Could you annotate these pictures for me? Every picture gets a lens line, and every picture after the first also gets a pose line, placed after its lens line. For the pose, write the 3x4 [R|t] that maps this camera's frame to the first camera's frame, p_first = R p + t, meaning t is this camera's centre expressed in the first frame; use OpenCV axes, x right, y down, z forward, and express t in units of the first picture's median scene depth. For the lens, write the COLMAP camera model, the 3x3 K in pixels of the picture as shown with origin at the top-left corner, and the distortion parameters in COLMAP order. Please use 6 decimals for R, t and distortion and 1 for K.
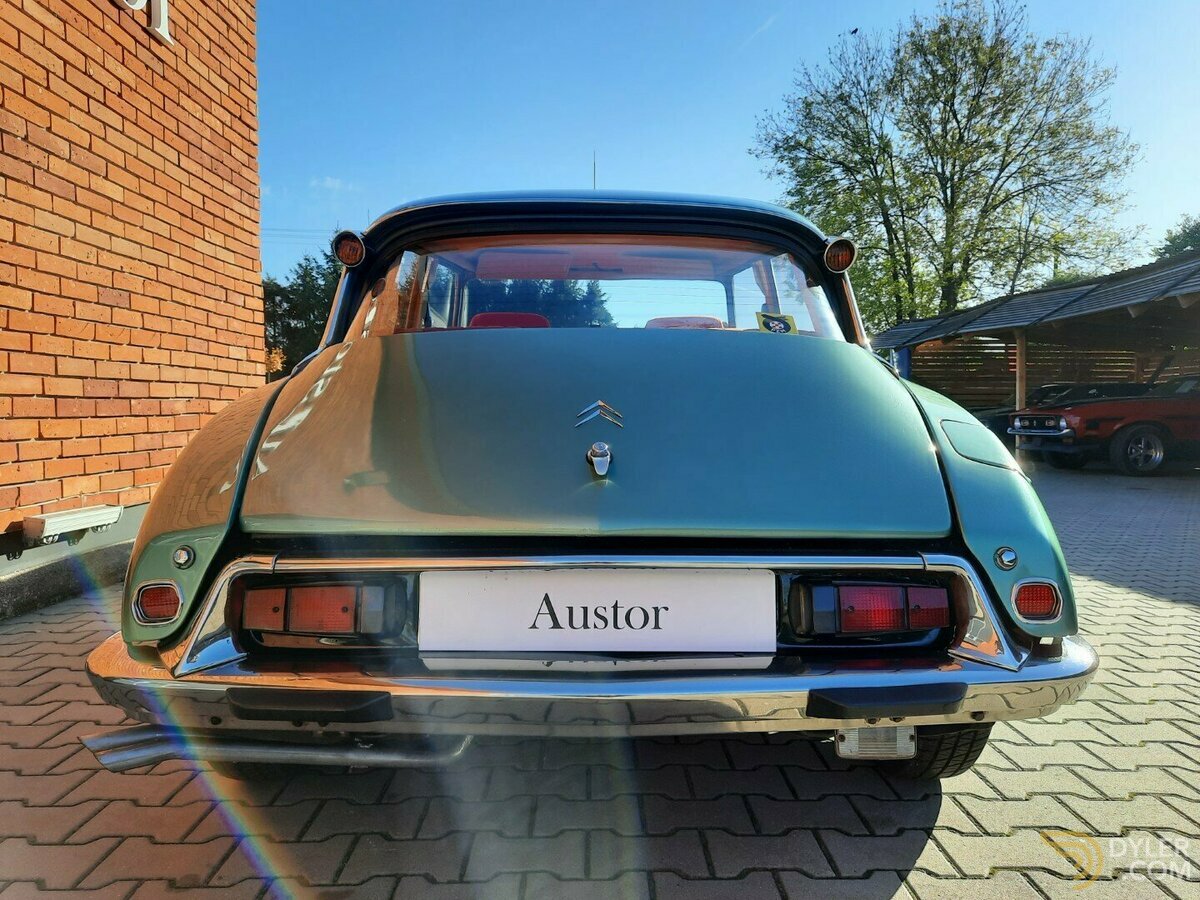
lens RADIAL K [[875.3, 0, 603.7], [0, 875.3, 443.9], [0, 0, 1]] dist [0.043858, -0.033506]
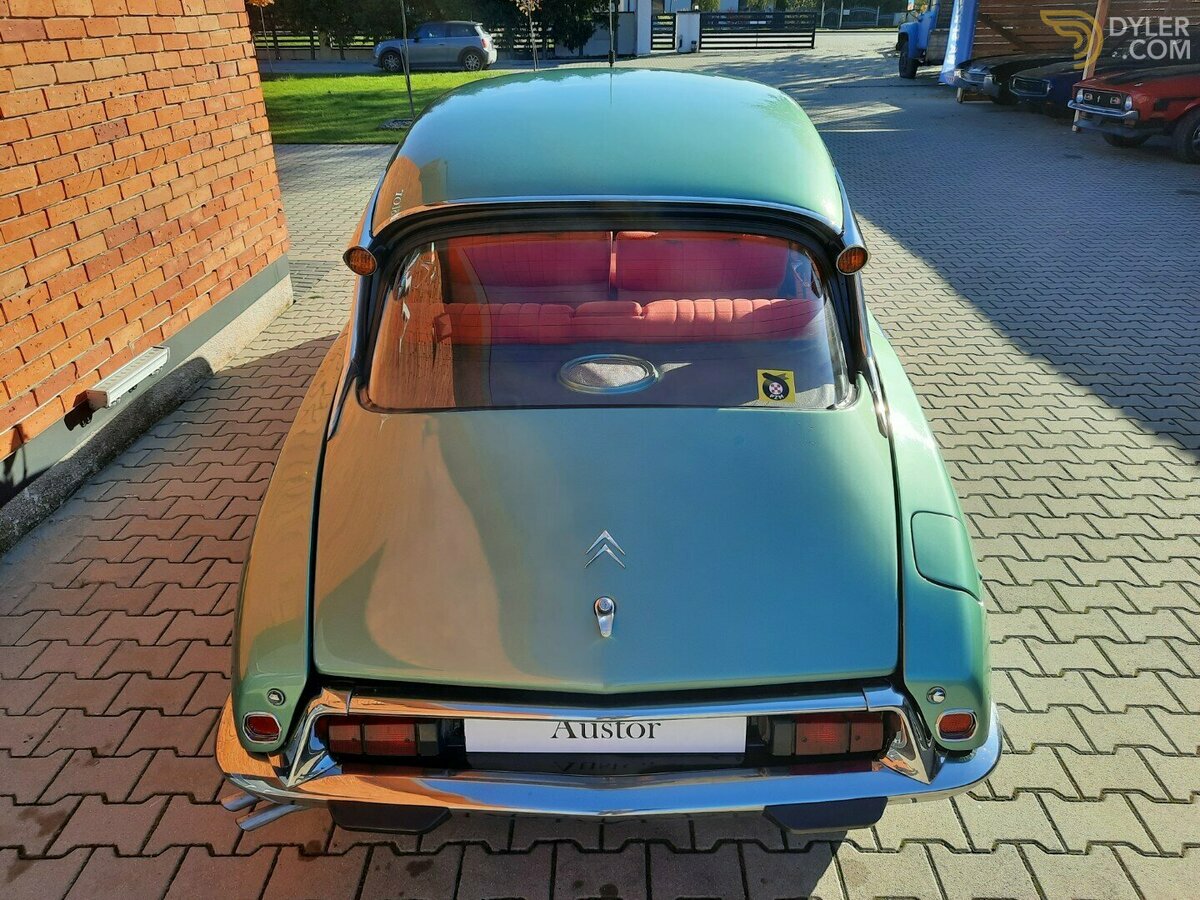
lens RADIAL K [[875.3, 0, 605.5], [0, 875.3, 438.2], [0, 0, 1]] dist [0.043858, -0.033506]
pose [[0.999513, -0.001688, -0.031164, 0.011430], [0.014012, 0.916506, 0.399775, -0.229922], [0.027887, -0.400017, 0.916083, 0.001555]]
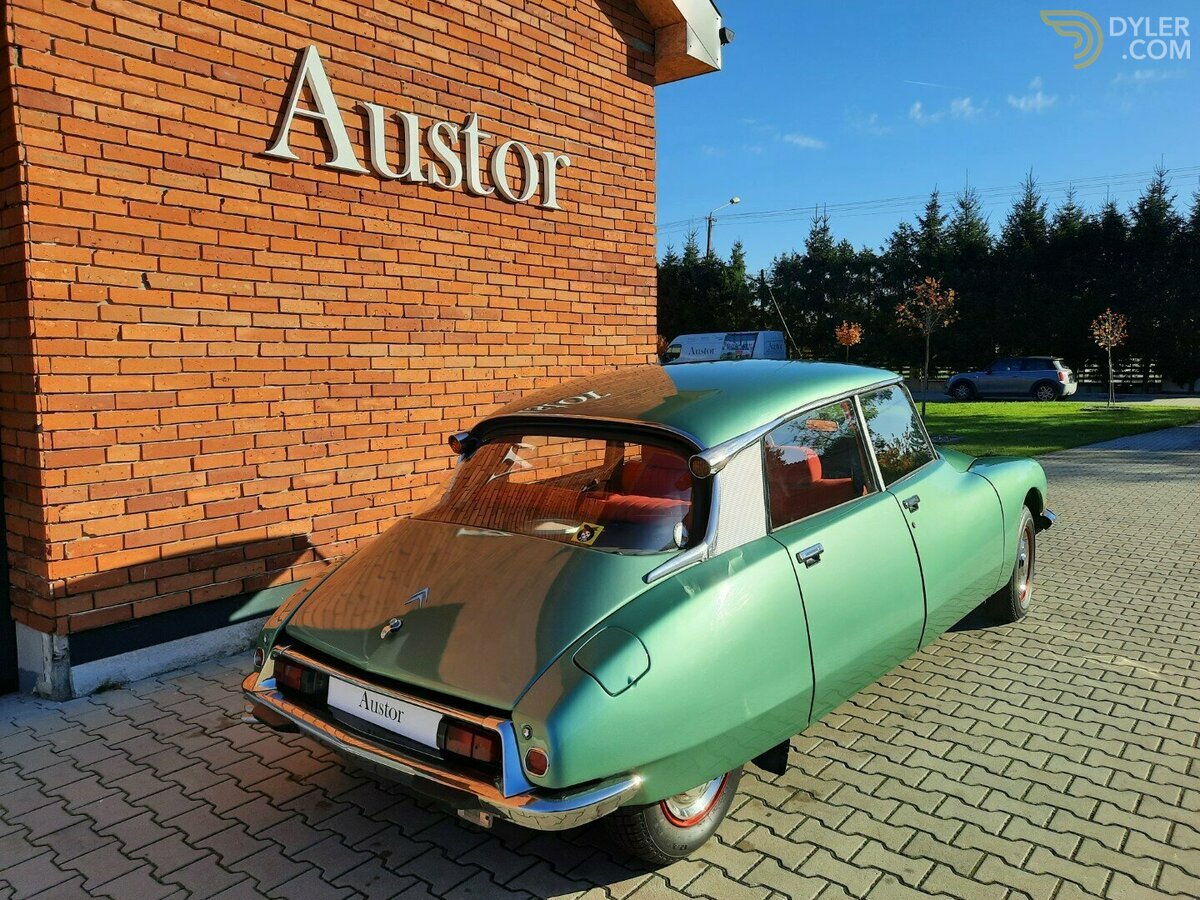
lens RADIAL K [[875.3, 0, 618.8], [0, 875.3, 450.2], [0, 0, 1]] dist [0.043858, -0.033506]
pose [[0.776856, 0.055100, -0.627263, 0.541139], [-0.013812, 0.997416, 0.070509, -0.178080], [0.629527, -0.046111, 0.775609, -0.062115]]
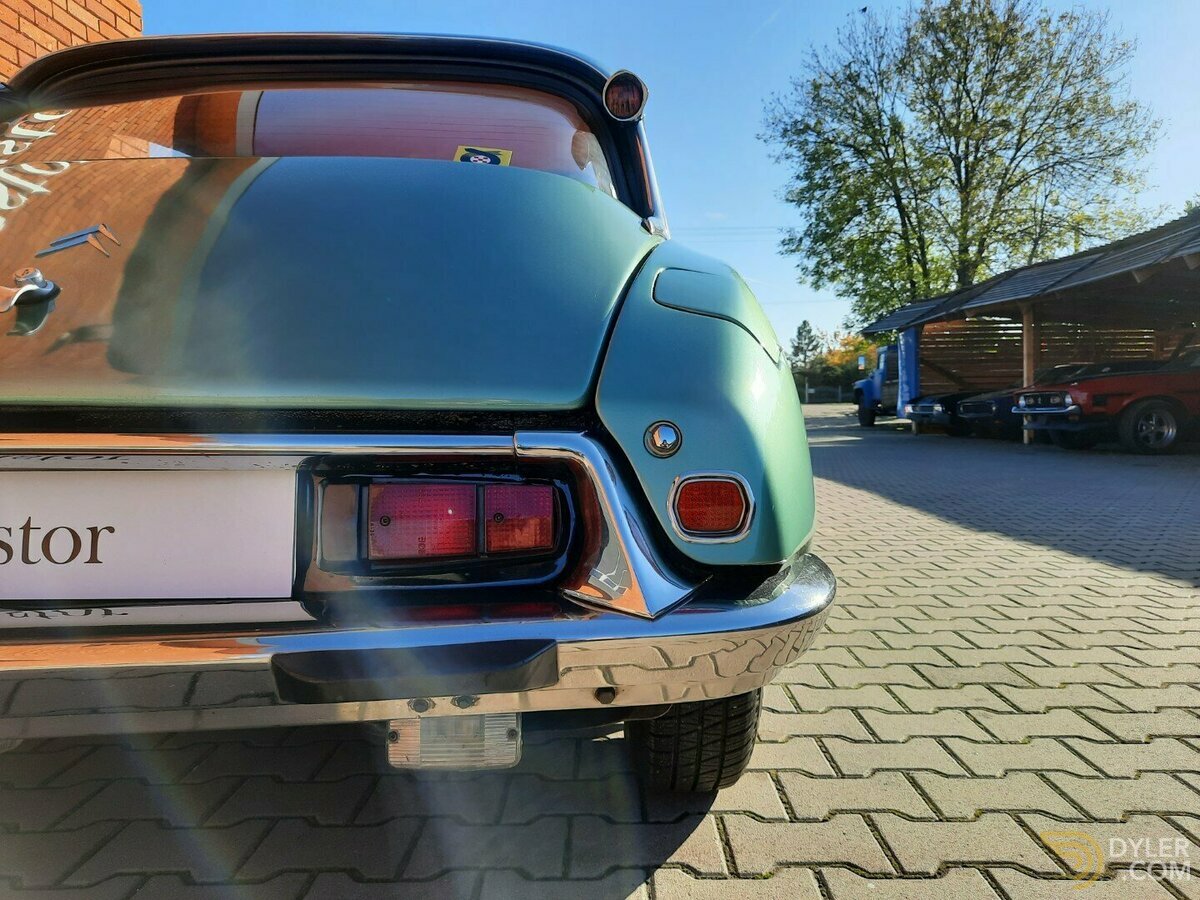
lens RADIAL K [[875.3, 0, 606.1], [0, 875.3, 443.2], [0, 0, 1]] dist [0.043858, -0.033506]
pose [[0.999601, -0.013531, -0.024806, 0.142733], [0.013571, 0.999907, 0.001482, 0.043551], [0.024784, -0.001819, 0.999691, 0.130068]]
